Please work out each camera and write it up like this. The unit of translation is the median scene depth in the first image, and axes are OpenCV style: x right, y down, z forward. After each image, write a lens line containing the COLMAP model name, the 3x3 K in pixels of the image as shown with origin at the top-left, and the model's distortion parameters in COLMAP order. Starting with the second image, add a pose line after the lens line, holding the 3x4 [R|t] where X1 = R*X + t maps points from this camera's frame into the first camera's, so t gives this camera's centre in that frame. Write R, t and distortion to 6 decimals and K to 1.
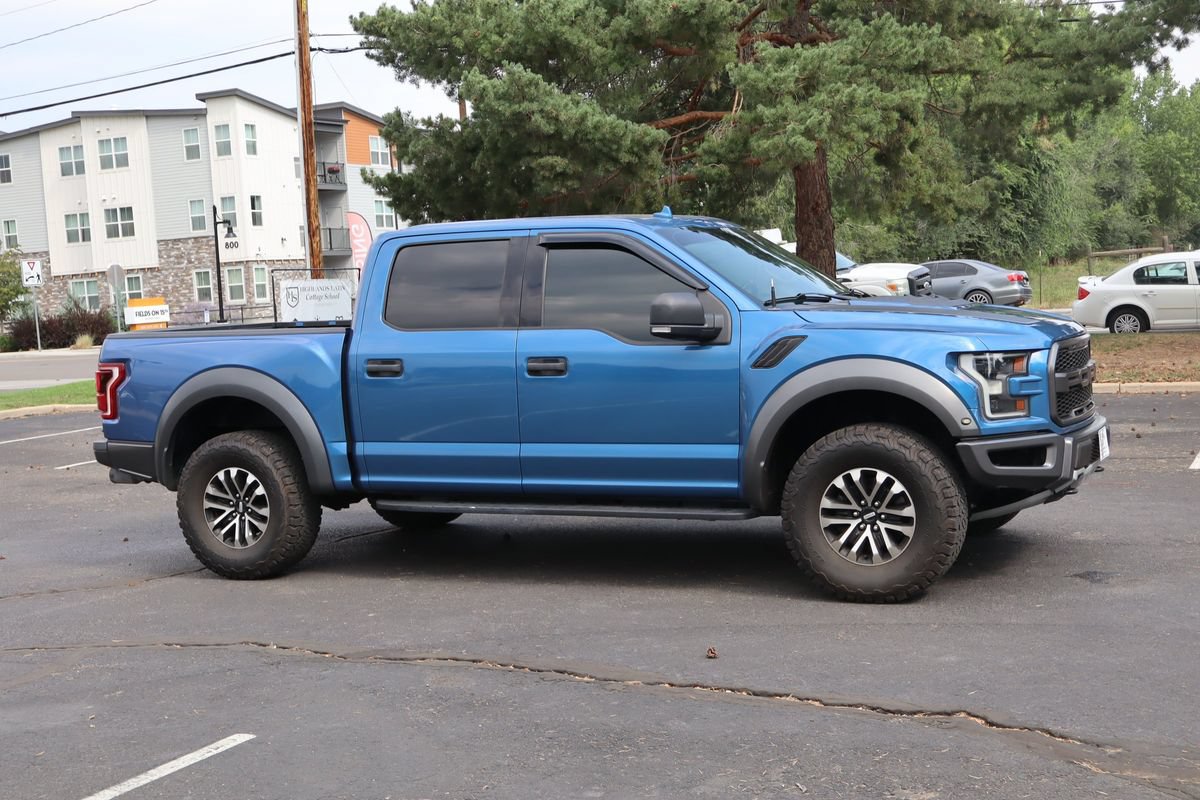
lens RADIAL K [[1543.9, 0, 679.3], [0, 1543.9, 440.9], [0, 0, 1]] dist [0.005712, 0.000000]
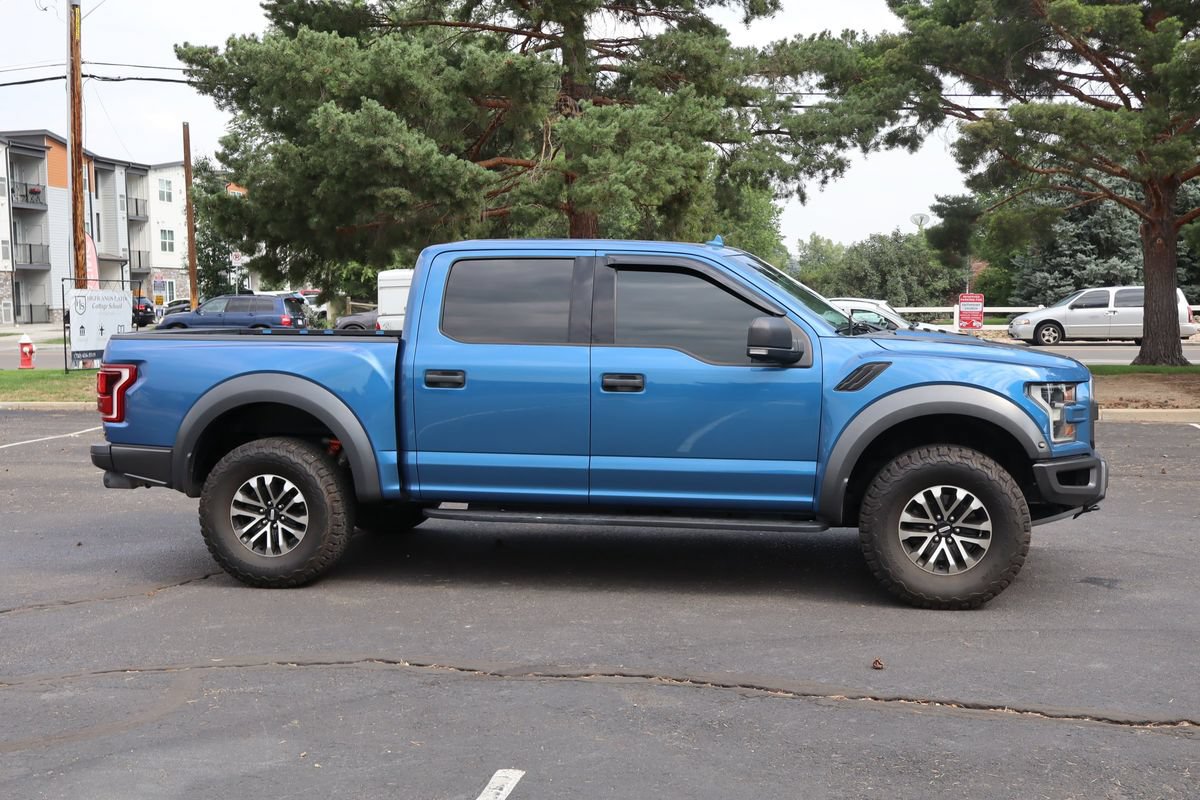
lens RADIAL K [[1258.3, 0, 630.2], [0, 1258.3, 456.1], [0, 0, 1]] dist [0.000363, 0.000000]
pose [[0.968796, 0.015670, 0.247362, -0.264701], [-0.018216, 0.999802, 0.008008, -0.005314], [-0.247188, -0.012264, 0.968890, 0.162652]]
